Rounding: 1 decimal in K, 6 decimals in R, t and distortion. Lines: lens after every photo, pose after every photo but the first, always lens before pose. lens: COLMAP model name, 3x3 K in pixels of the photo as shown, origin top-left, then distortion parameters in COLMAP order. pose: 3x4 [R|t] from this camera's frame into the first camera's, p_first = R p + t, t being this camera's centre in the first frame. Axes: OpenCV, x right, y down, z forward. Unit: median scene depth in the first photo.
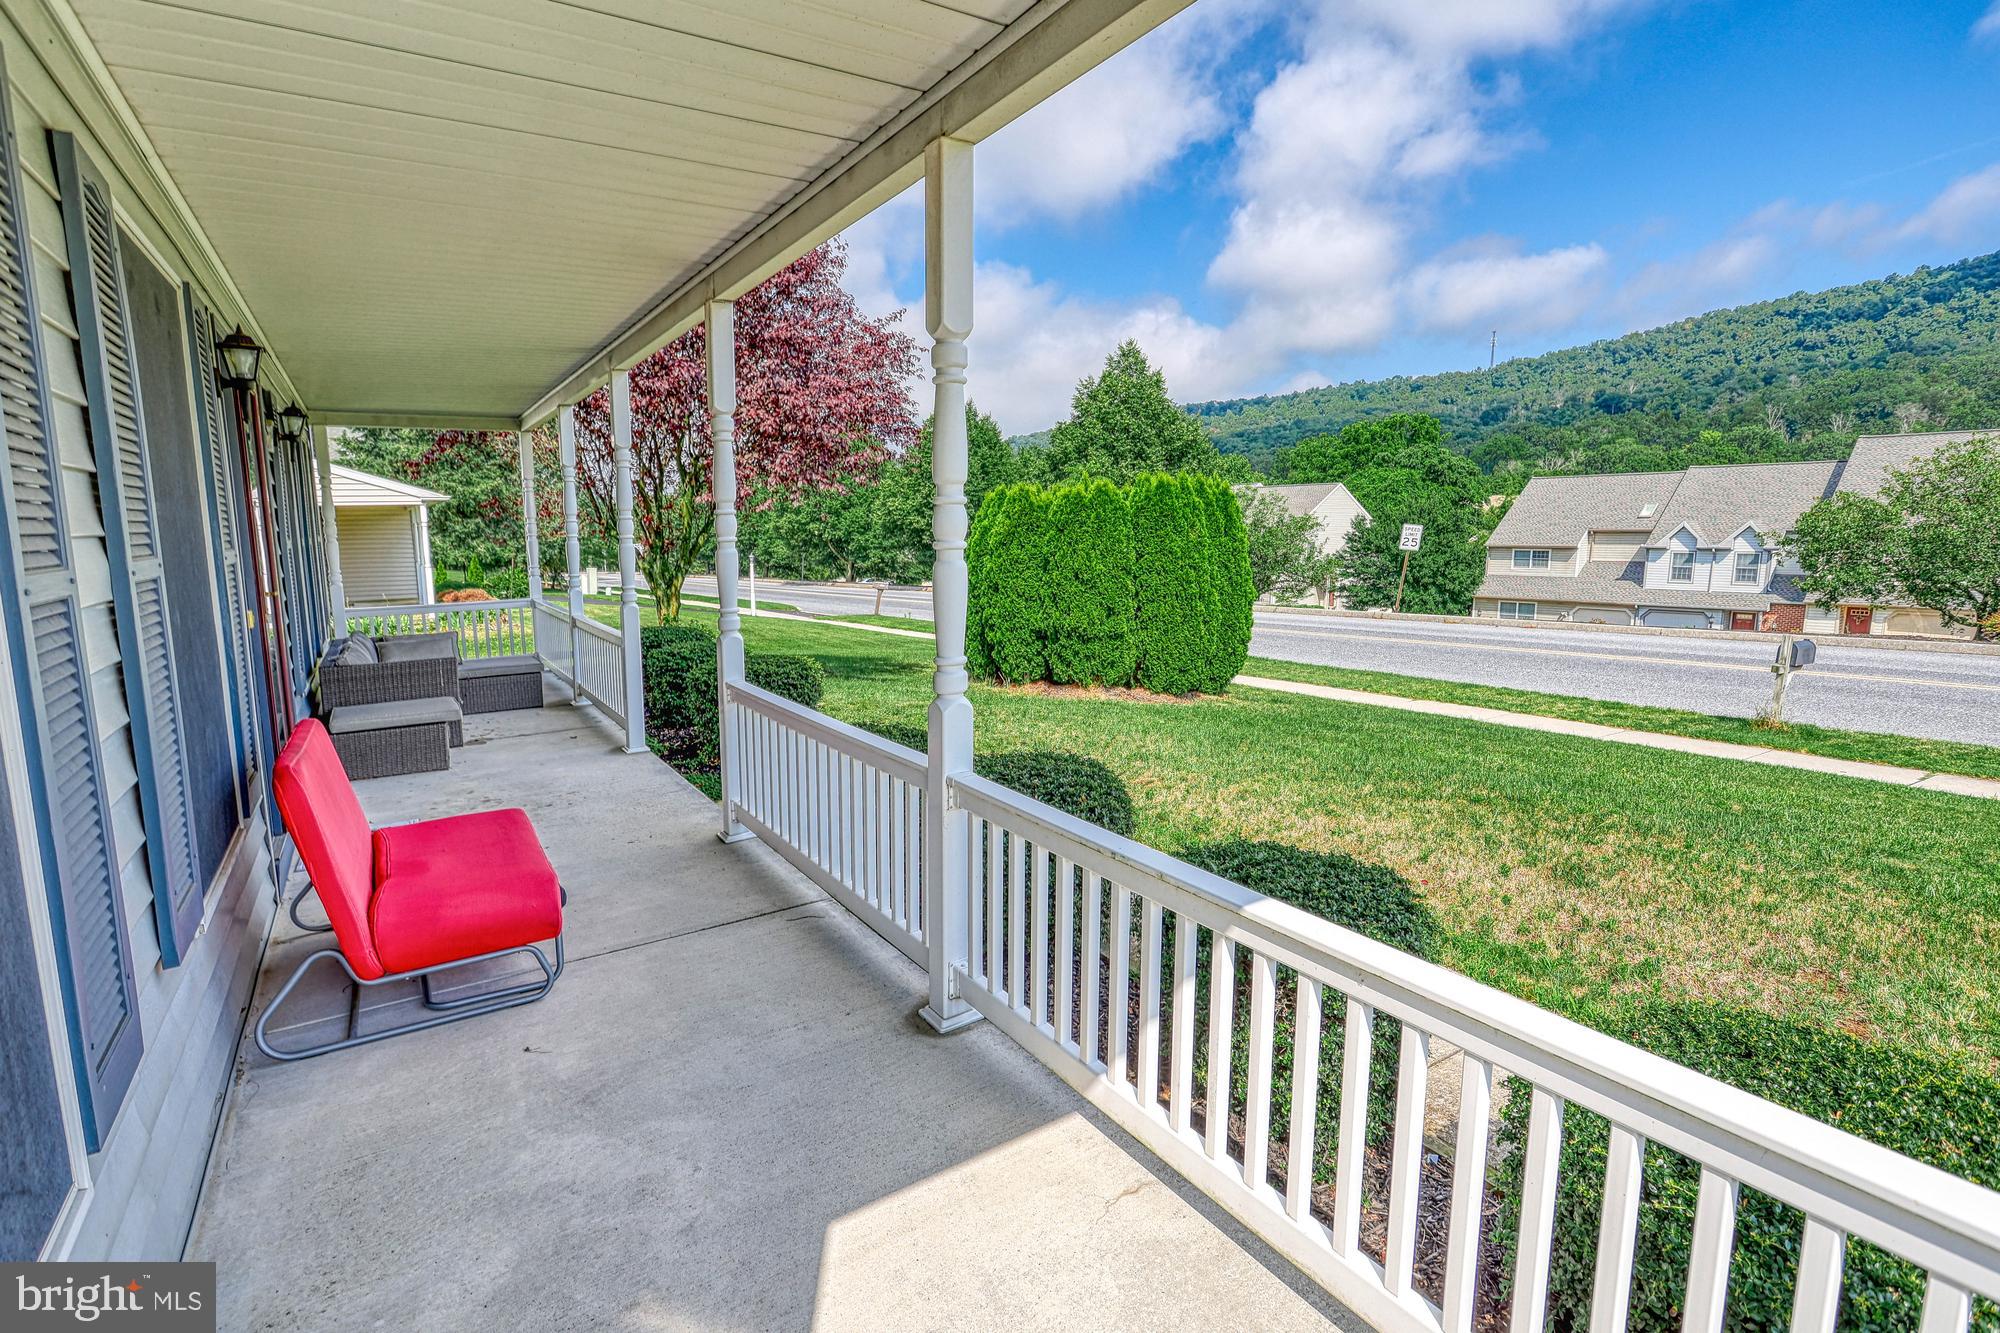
lens RADIAL K [[987.0, 0, 1009.0], [0, 987.0, 657.9], [0, 0, 1]] dist [-0.009373, 0.000302]
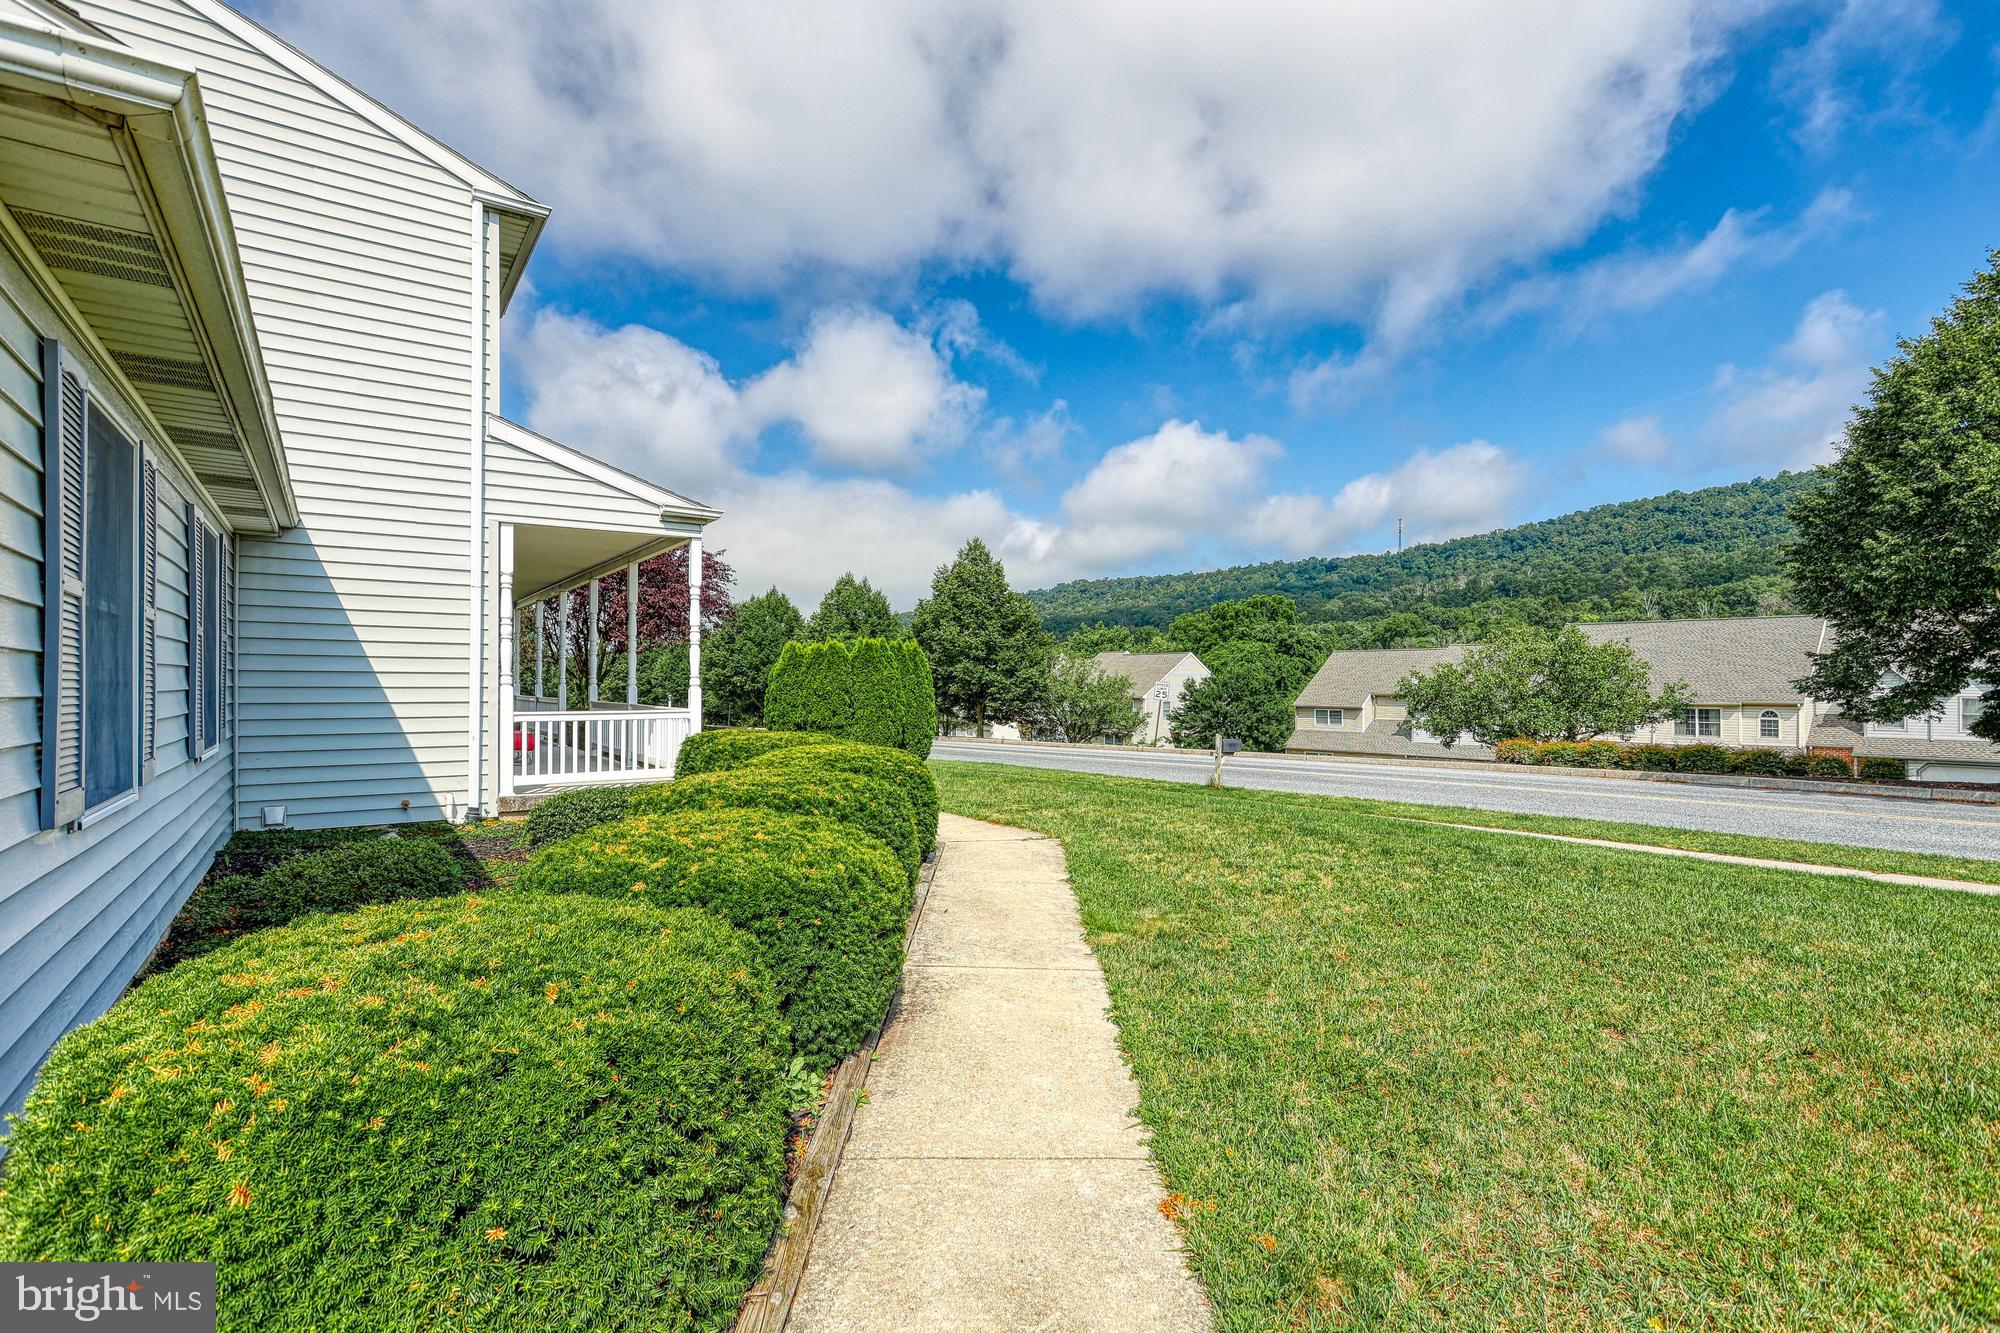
lens RADIAL K [[982.6, 0, 990.7], [0, 982.6, 673.1], [0, 0, 1]] dist [0.001034, -0.000018]
pose [[0.999276, 0.021913, 0.031103, 0.063586], [-0.017010, 0.988547, -0.149952, 0.027946], [-0.034032, 0.149315, 0.988204, -0.152840]]
